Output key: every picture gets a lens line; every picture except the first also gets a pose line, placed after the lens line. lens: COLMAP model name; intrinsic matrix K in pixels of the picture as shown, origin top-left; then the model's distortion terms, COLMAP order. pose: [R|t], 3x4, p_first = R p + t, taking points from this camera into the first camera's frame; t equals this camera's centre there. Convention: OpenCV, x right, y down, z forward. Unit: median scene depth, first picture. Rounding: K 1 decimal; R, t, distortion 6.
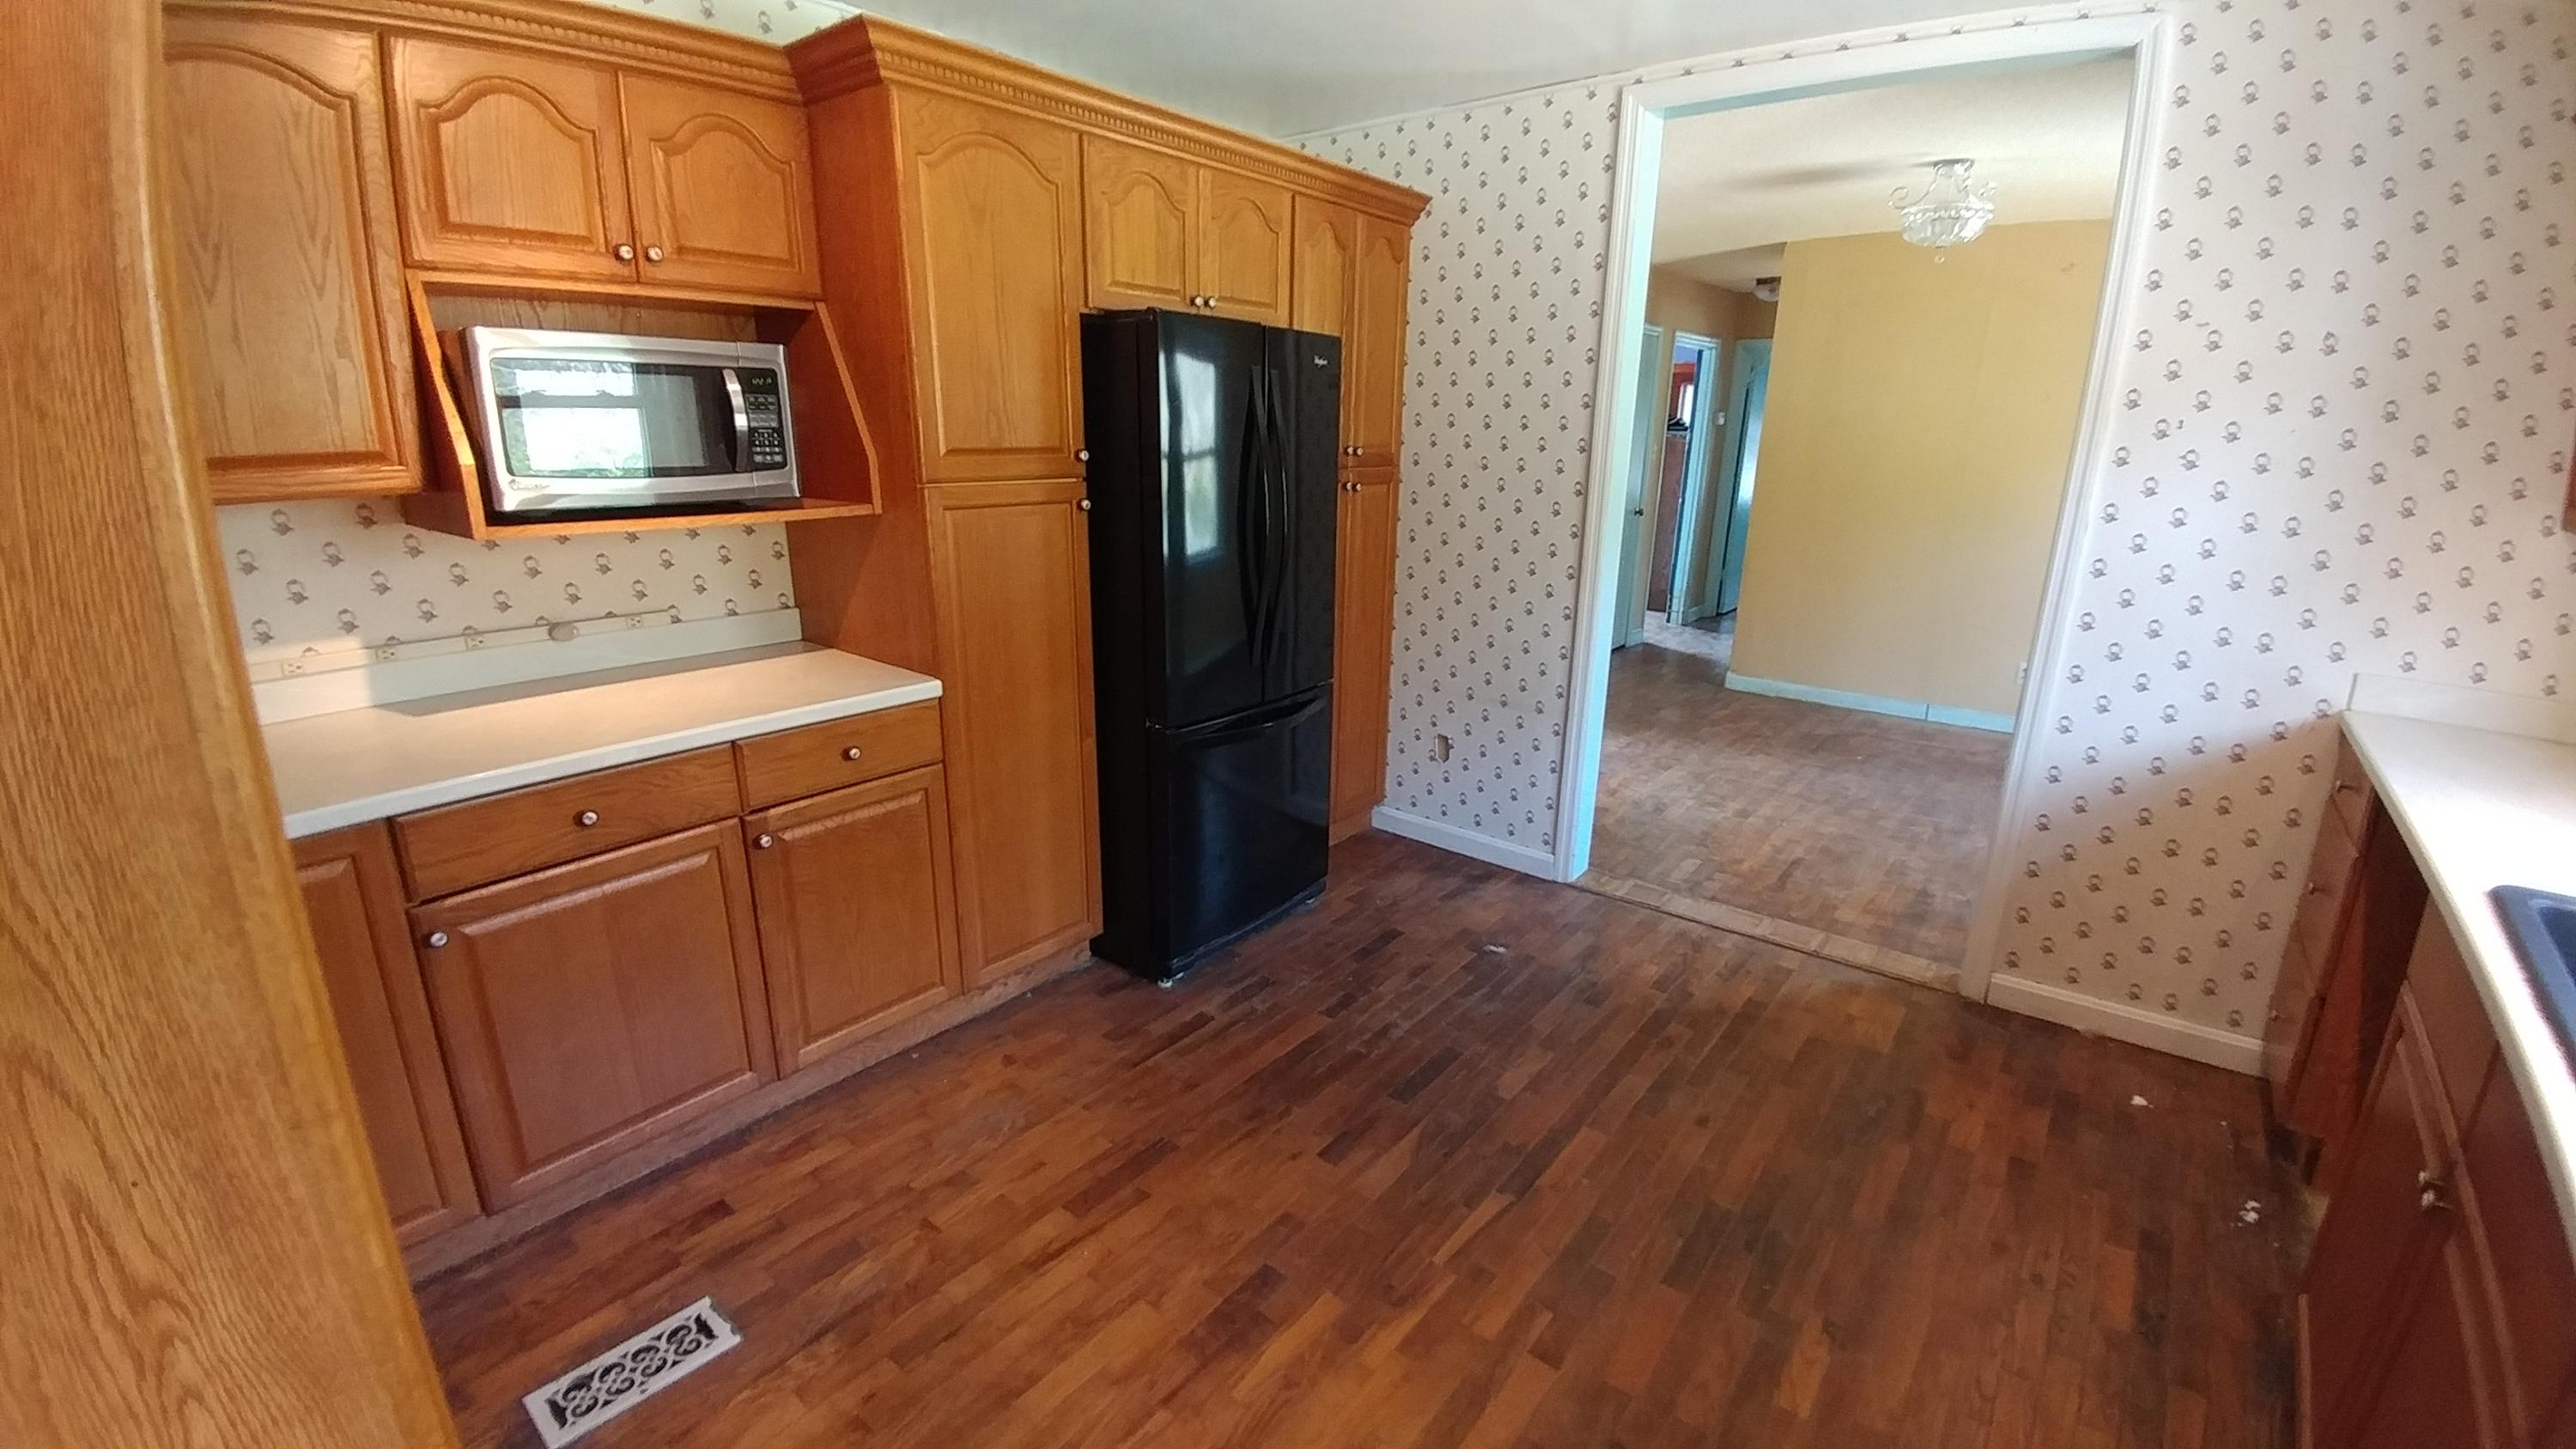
lens RADIAL K [[1065.5, 0, 1291.2], [0, 1065.5, 722.4], [0, 0, 1]] dist [0.040808, -0.052578]
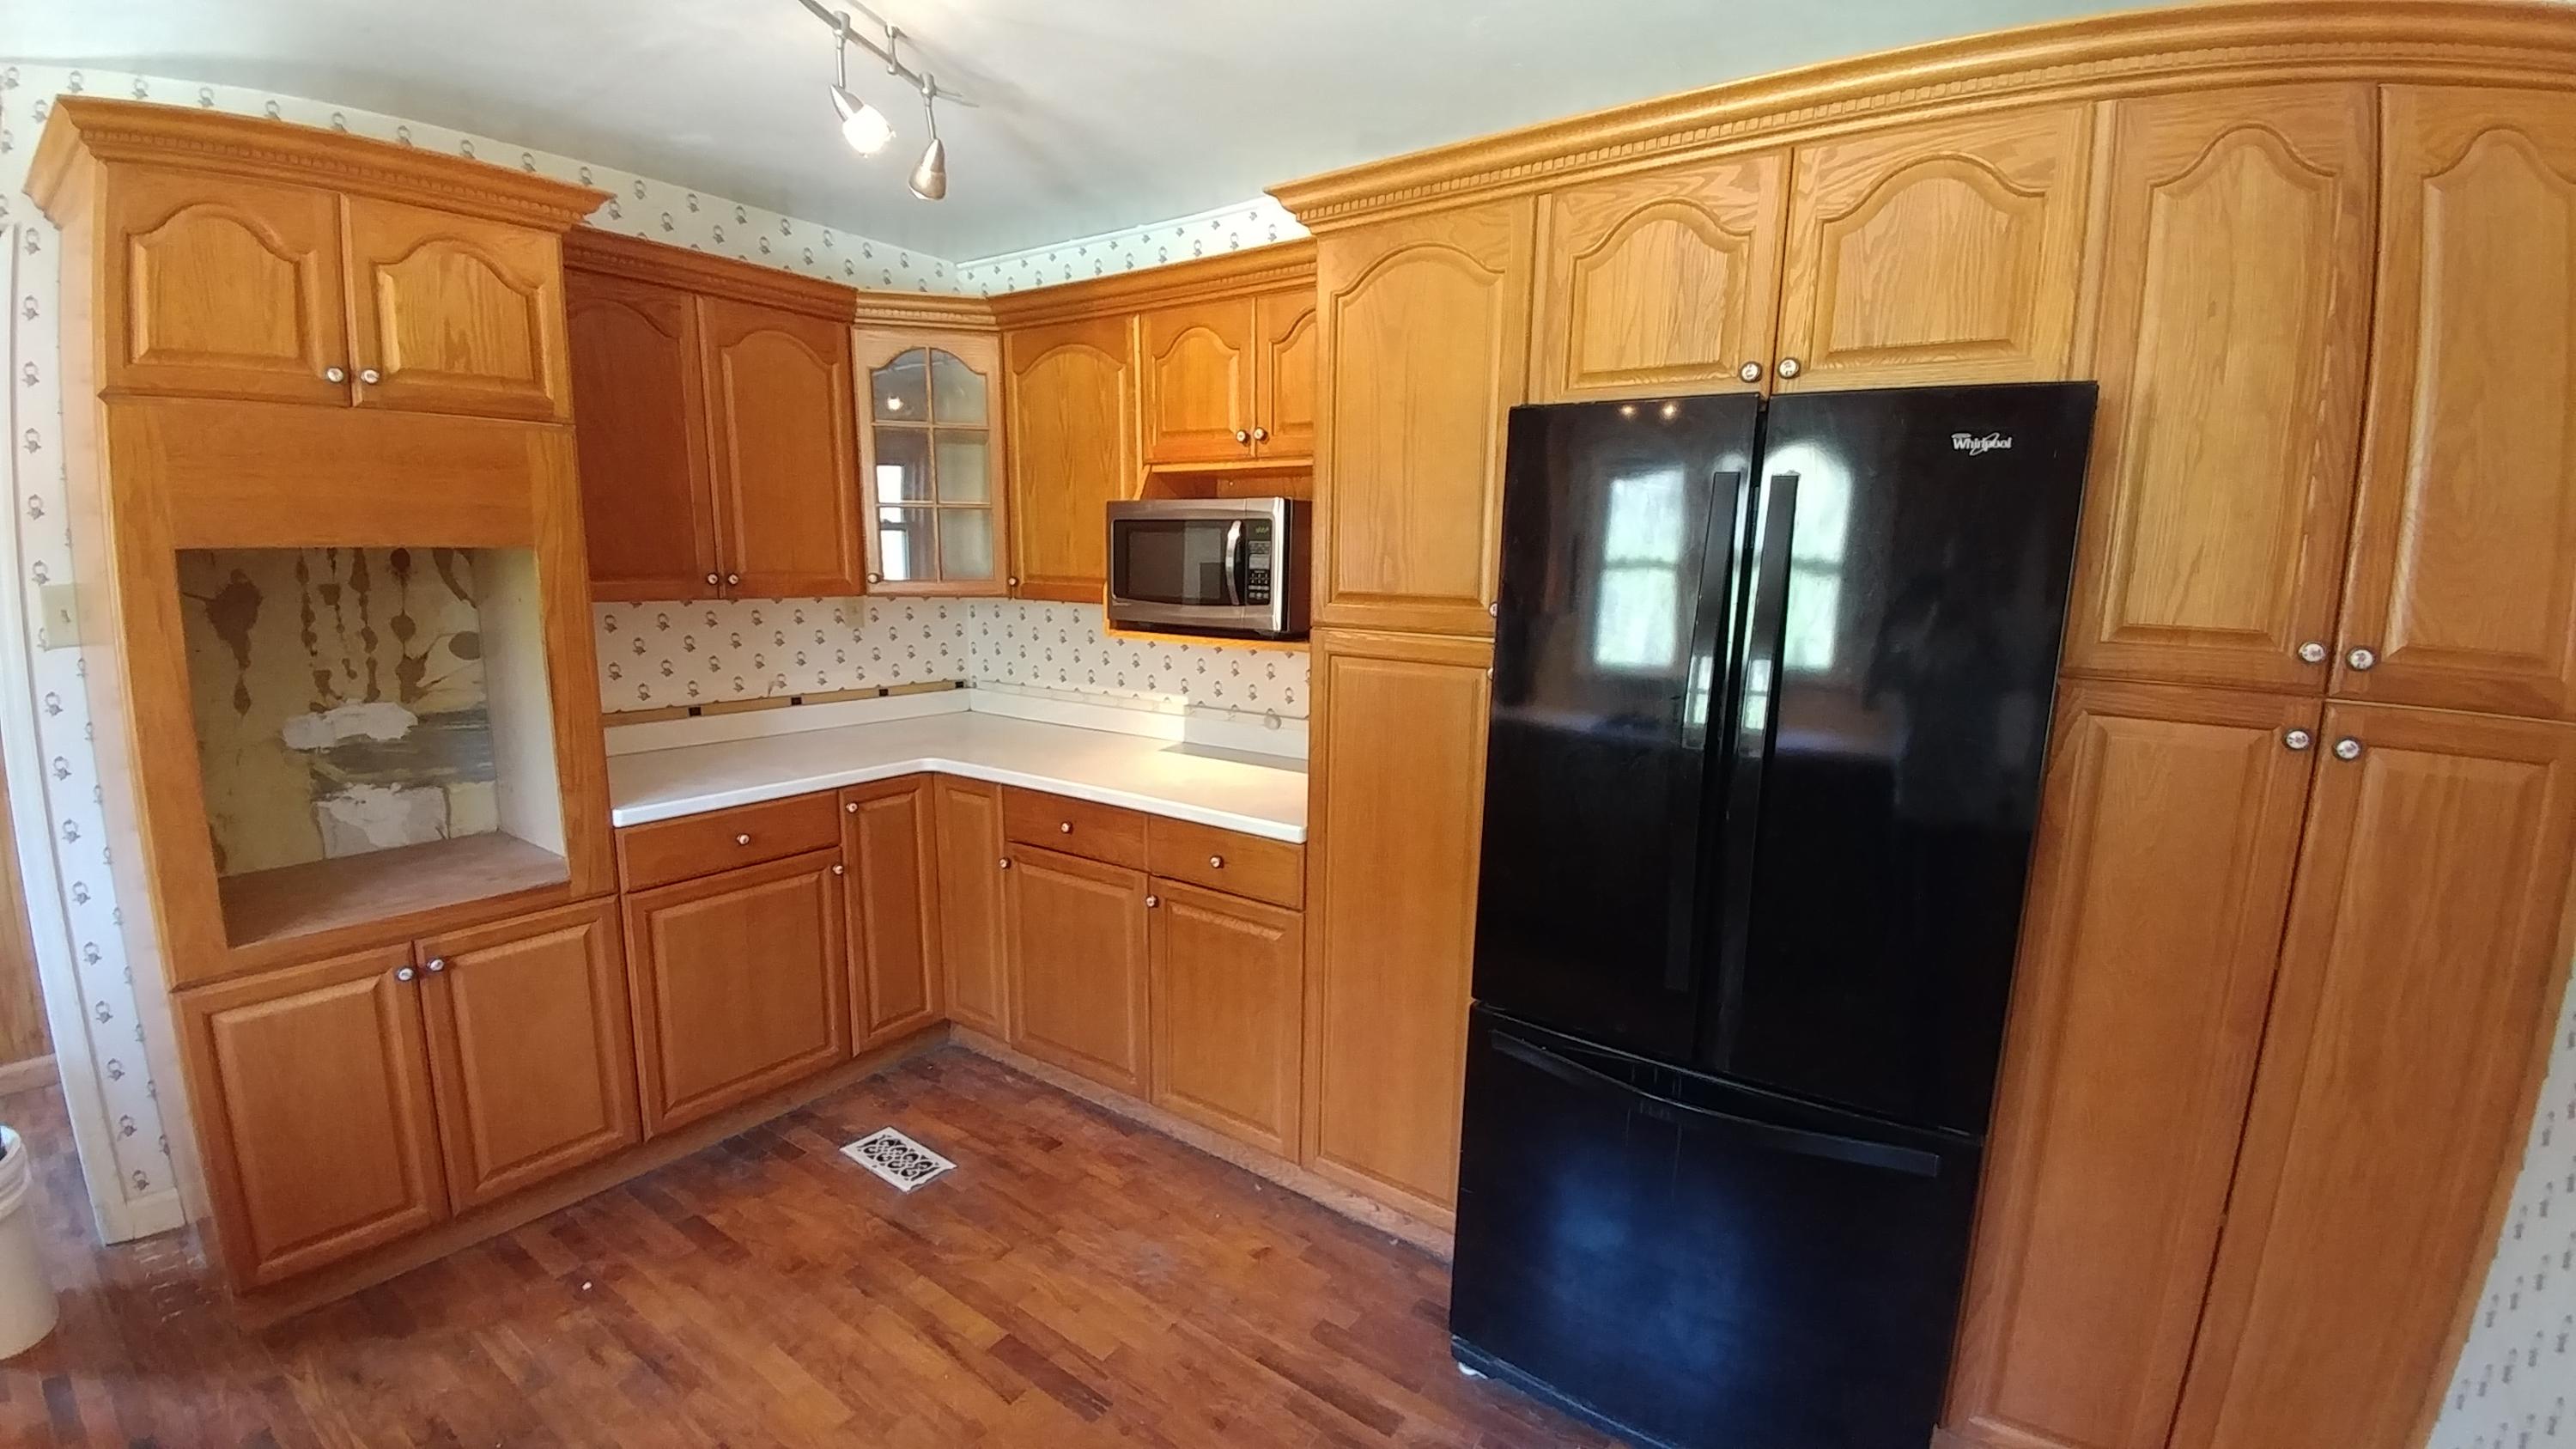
lens RADIAL K [[1052.5, 0, 1288.0], [0, 1052.5, 724.5], [0, 0, 1]] dist [-0.000592, -0.010569]
pose [[0.052715, 0.145411, -0.987966, 0.644597], [-0.283402, 0.950843, 0.124825, -0.264504], [0.957551, 0.273411, 0.091334, 0.963562]]
